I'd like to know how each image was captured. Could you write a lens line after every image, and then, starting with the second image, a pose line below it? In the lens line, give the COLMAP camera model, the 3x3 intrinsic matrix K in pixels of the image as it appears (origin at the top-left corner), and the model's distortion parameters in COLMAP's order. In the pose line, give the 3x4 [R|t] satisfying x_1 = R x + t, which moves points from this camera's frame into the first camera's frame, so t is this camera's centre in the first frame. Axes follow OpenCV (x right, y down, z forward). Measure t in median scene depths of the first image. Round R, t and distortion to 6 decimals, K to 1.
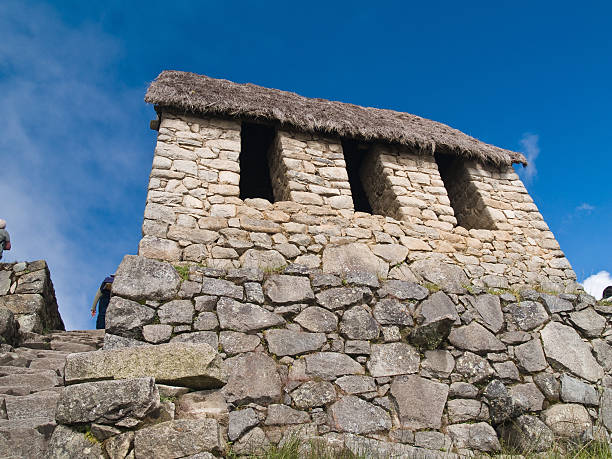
lens RADIAL K [[494.2, 0, 310.3], [0, 494.2, 232.2], [0, 0, 1]] dist [-0.106999, 0.016195]
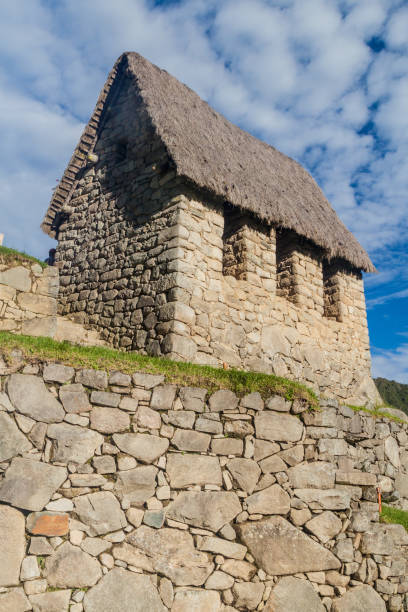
lens RADIAL K [[658.2, 0, 201.5], [0, 658.2, 304.8], [0, 0, 1]] dist [-0.009479, 0.000000]
pose [[0.856026, 0.269446, 0.441155, -0.972480], [-0.400137, 0.885686, 0.235480, -0.399557], [-0.327276, -0.378099, 0.865986, -0.591035]]
